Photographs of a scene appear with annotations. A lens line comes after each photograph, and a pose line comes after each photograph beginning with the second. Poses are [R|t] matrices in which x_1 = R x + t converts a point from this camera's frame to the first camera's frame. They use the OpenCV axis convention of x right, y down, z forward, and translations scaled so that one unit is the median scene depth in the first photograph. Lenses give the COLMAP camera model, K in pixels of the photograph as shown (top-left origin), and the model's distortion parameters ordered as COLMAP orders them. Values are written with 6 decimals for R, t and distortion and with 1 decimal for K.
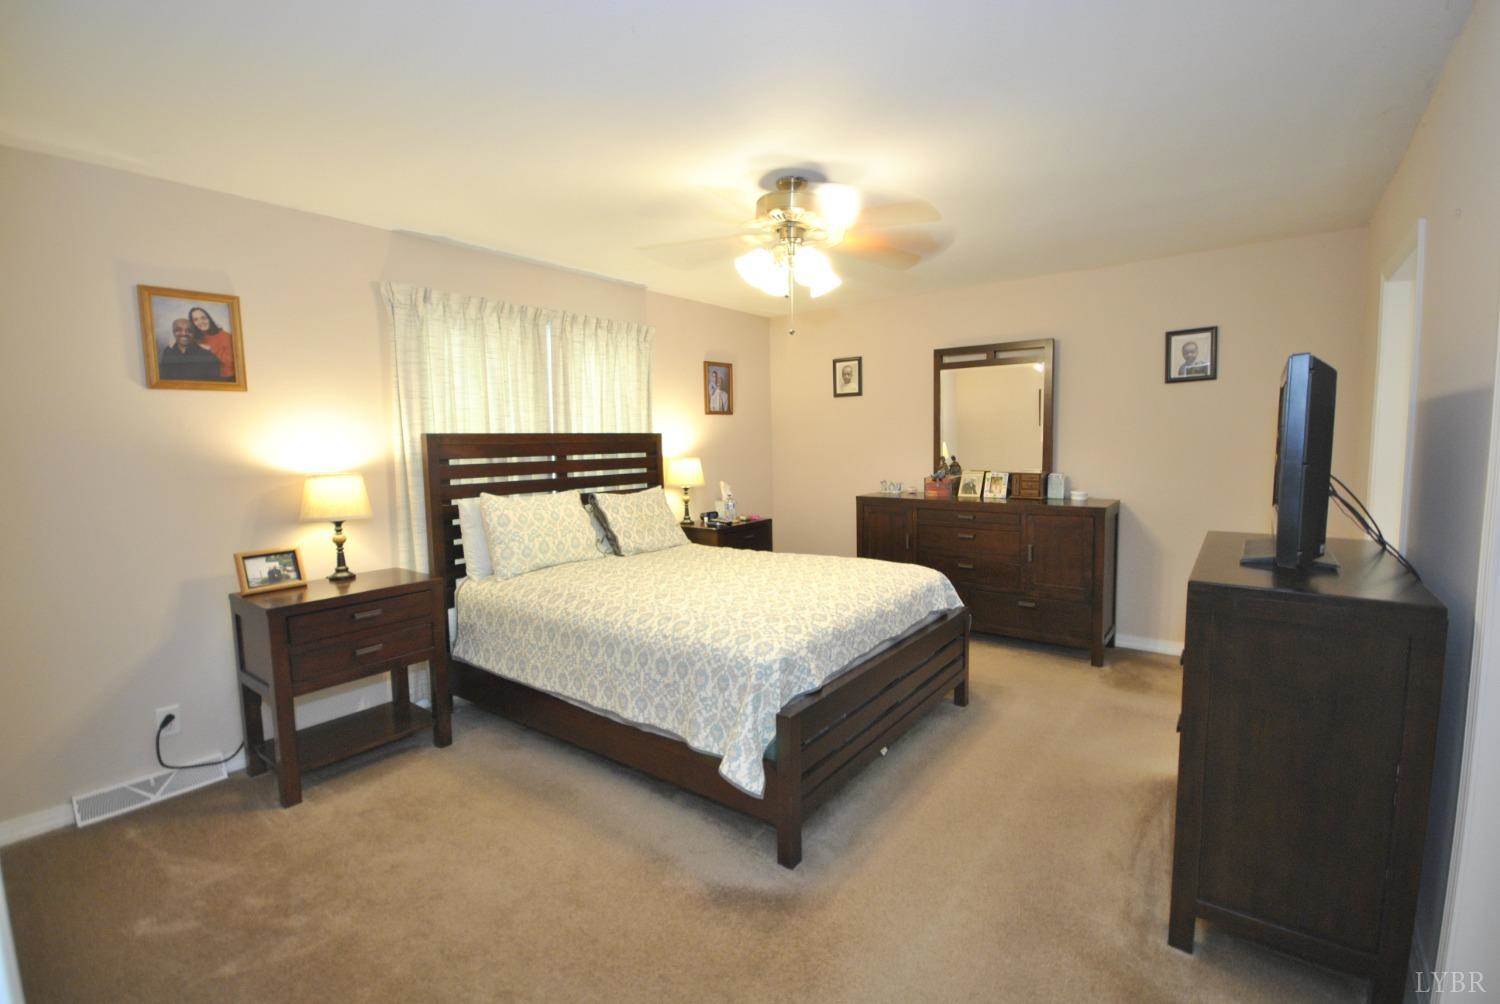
lens RADIAL K [[657.7, 0, 764.5], [0, 657.7, 499.7], [0, 0, 1]] dist [0.015958, -0.015113]
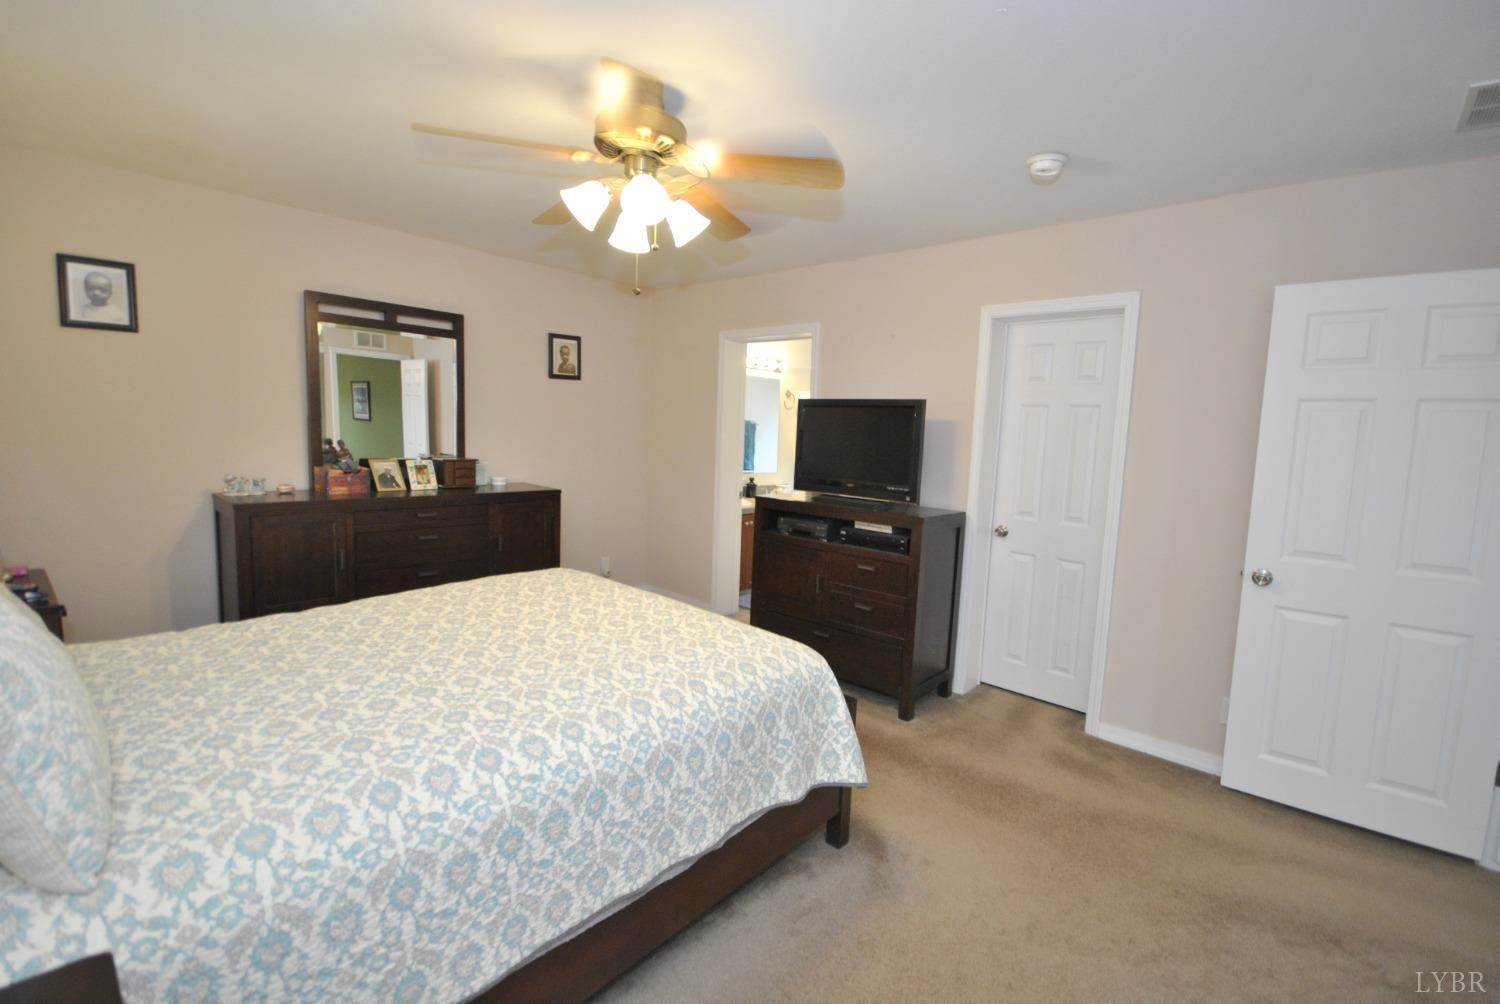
lens RADIAL K [[672.8, 0, 750.0], [0, 672.8, 502.0], [0, 0, 1]] dist [0.016658, -0.015369]
pose [[0.086313, -0.088834, 0.992300, -0.503763], [0.053044, 0.995014, 0.084463, -0.040441], [-0.994855, 0.045345, 0.090595, 0.525356]]
